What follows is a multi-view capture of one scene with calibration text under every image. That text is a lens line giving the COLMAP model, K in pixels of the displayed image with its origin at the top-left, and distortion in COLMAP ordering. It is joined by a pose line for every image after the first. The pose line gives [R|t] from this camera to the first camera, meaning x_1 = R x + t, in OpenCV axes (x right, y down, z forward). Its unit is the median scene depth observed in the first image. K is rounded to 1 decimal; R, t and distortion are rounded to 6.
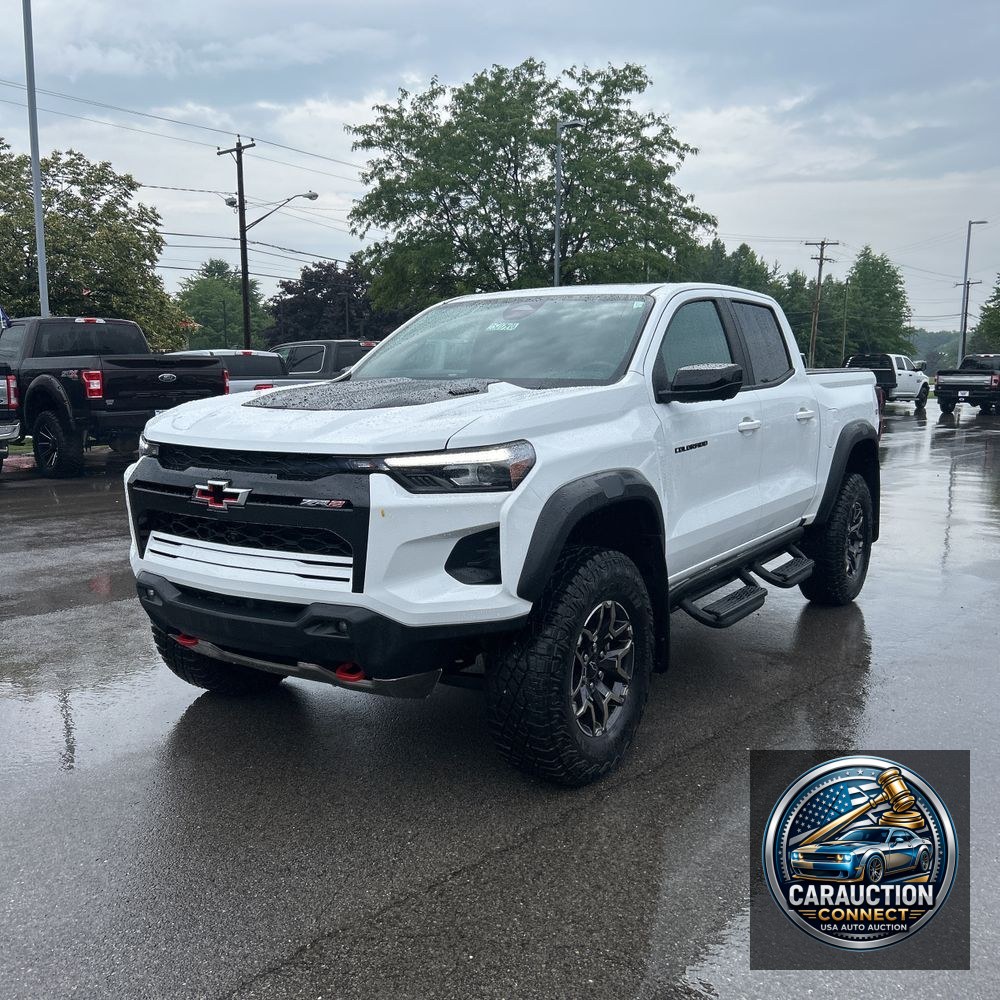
lens RADIAL K [[1019.5, 0, 490.4], [0, 1019.5, 496.2], [0, 0, 1]] dist [0.023053, 0.000000]
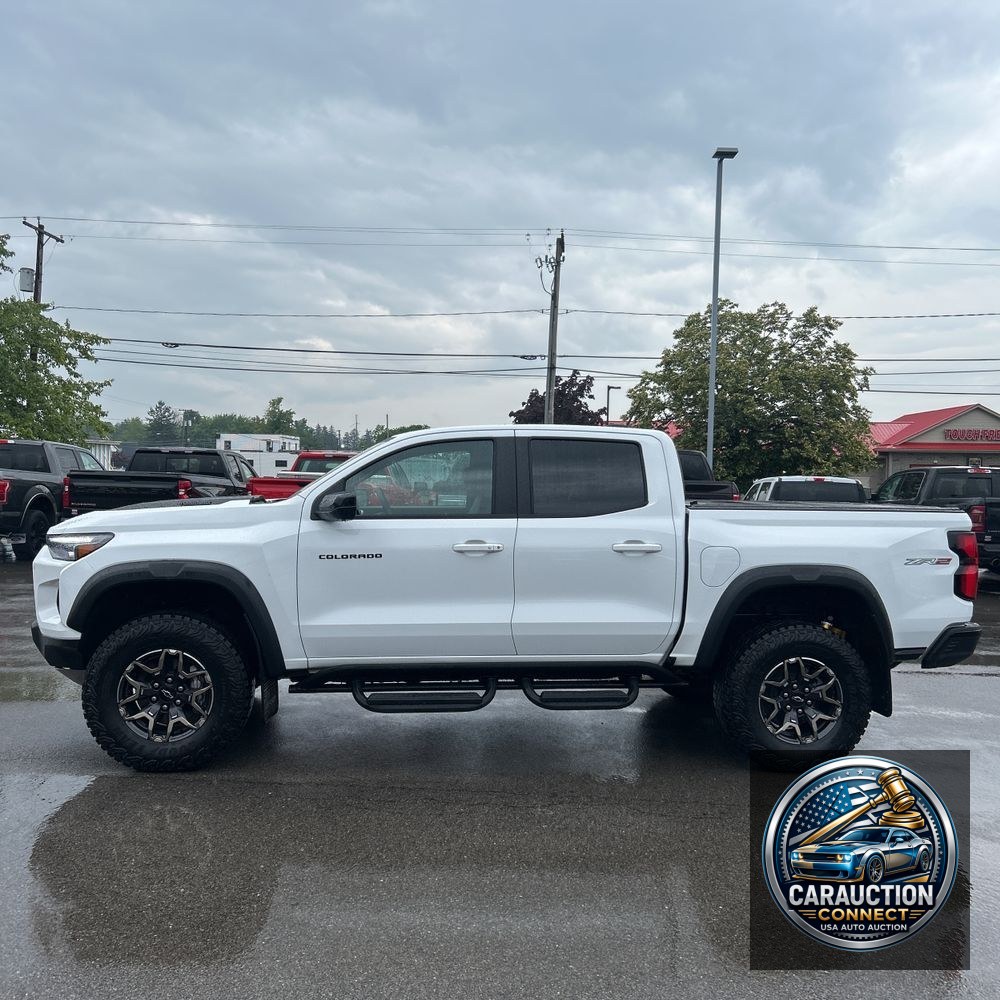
lens RADIAL K [[1019.5, 0, 491.7], [0, 1019.5, 504.1], [0, 0, 1]] dist [0.023053, 0.000000]
pose [[0.639943, 0.032328, -0.767742, 0.256088], [-0.119183, 0.991200, -0.057607, -0.012233], [0.759124, 0.128366, 0.638164, 0.065999]]
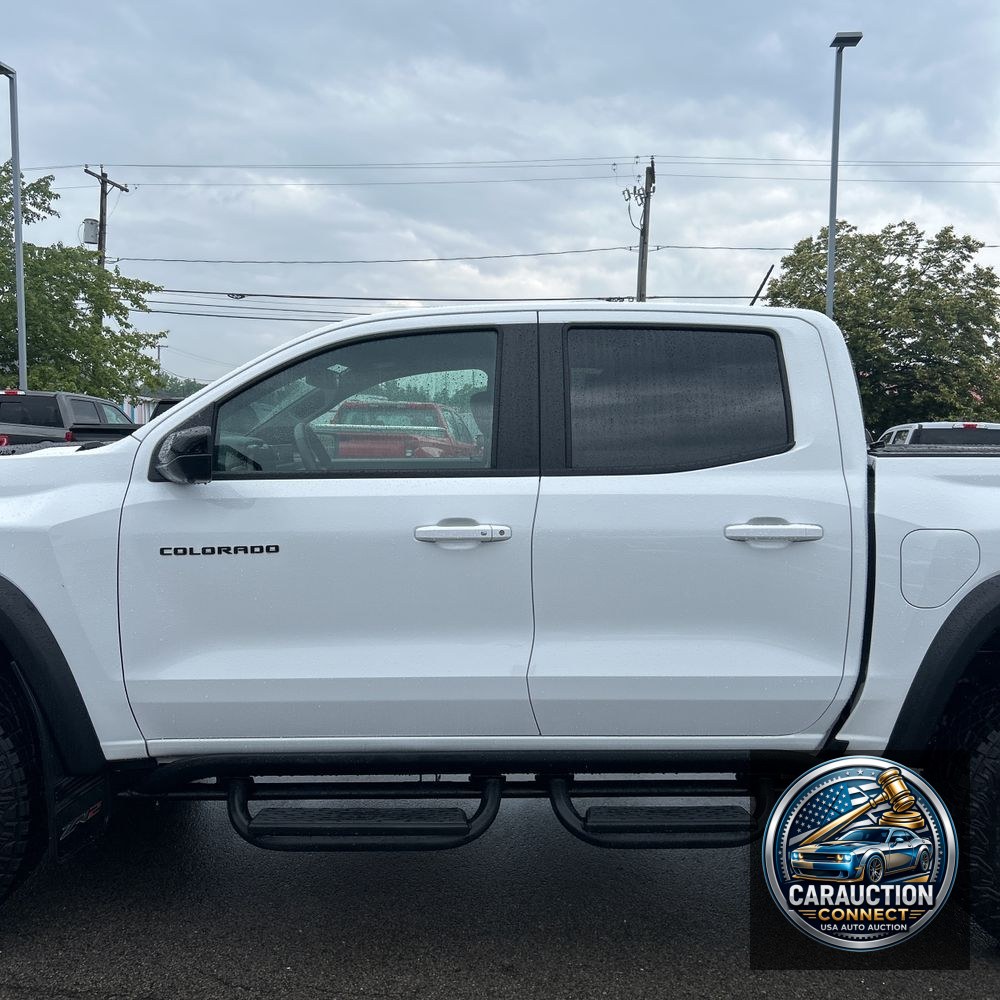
lens RADIAL K [[1019.5, 0, 490.6], [0, 1019.5, 484.1], [0, 0, 1]] dist [0.023053, 0.000000]
pose [[0.568571, 0.045961, -0.821349, 0.169176], [-0.117834, 0.992692, -0.026021, -0.019044], [0.814151, 0.111578, 0.569832, 0.154253]]
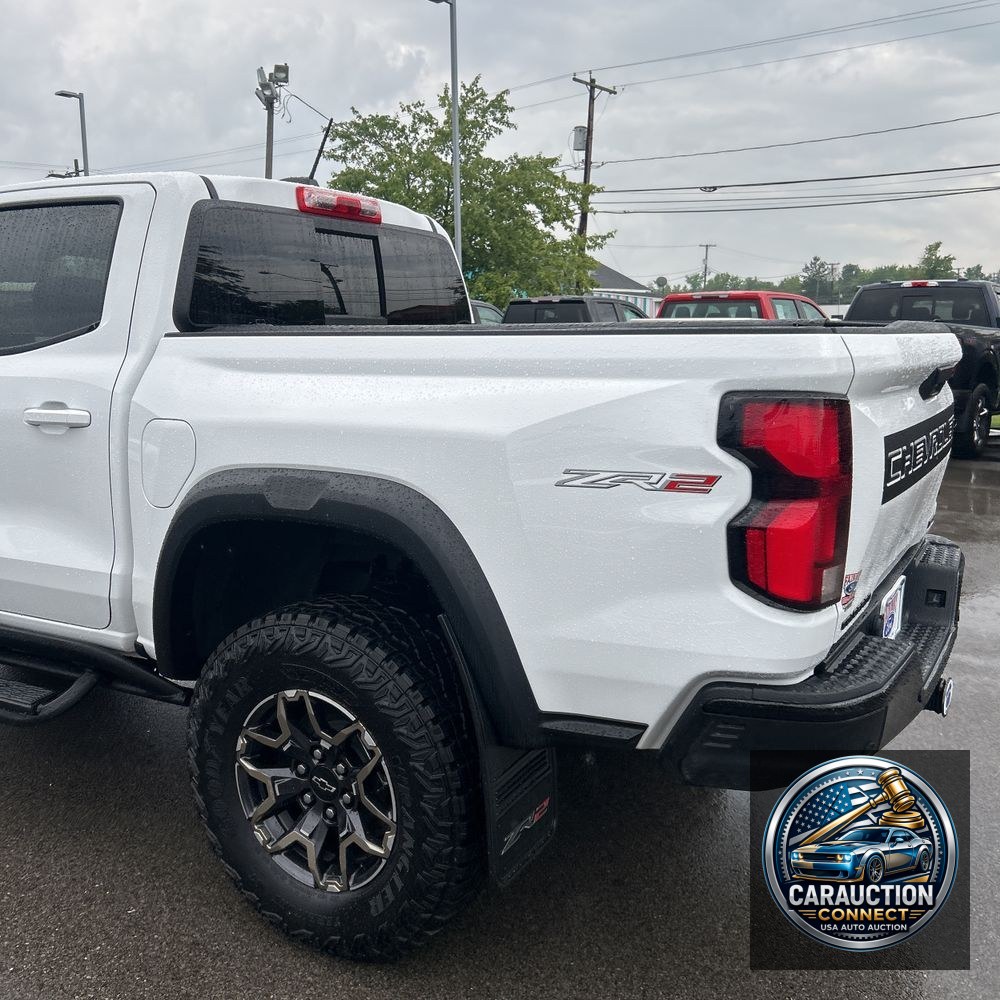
lens RADIAL K [[1019.5, 0, 474.2], [0, 1019.5, 489.6], [0, 0, 1]] dist [0.023053, 0.000000]
pose [[0.048006, 0.151550, -0.987283, 0.211203], [-0.125016, 0.981562, 0.144593, -0.037133], [0.990993, 0.116485, 0.066068, 0.309222]]
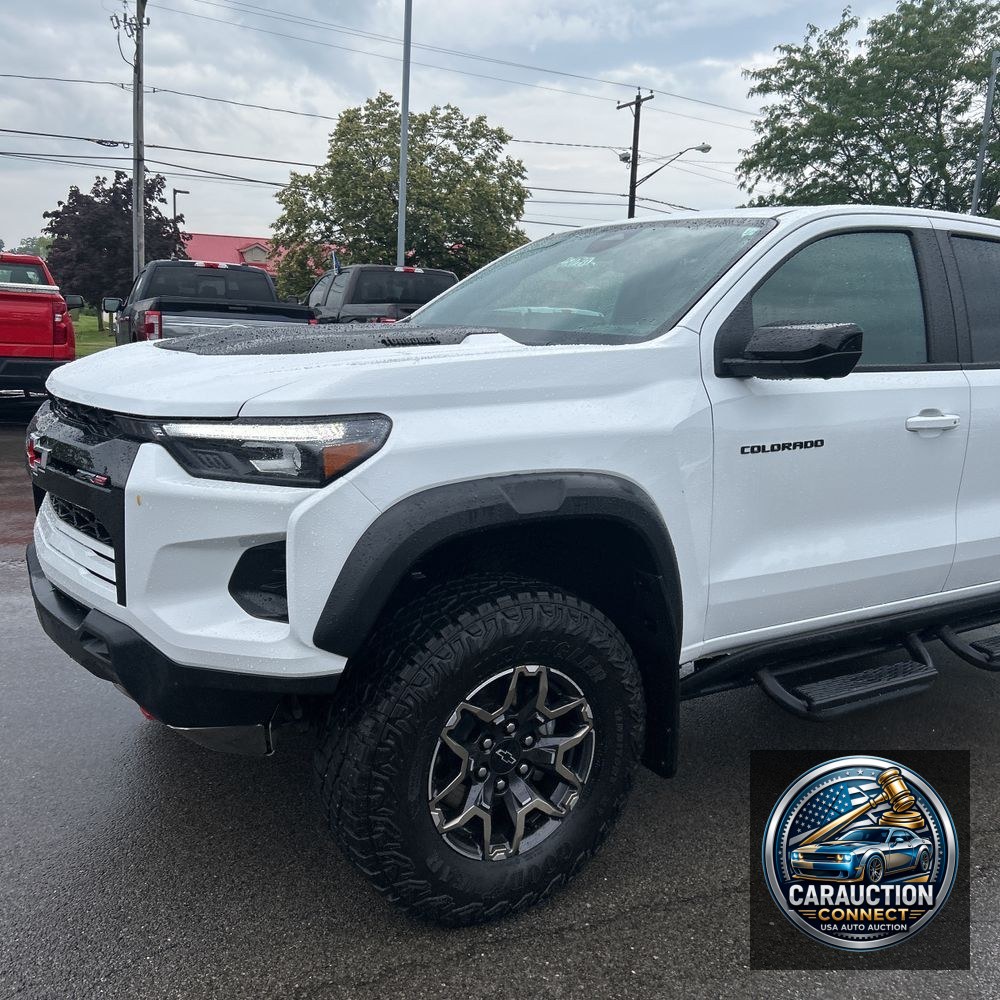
lens RADIAL K [[1019.5, 0, 494.2], [0, 1019.5, 499.5], [0, 0, 1]] dist [0.023053, 0.000000]
pose [[0.921106, 0.108857, -0.373782, 0.055865], [-0.094728, 0.993925, 0.056027, -0.006795], [0.377611, -0.016199, 0.925823, 0.063606]]
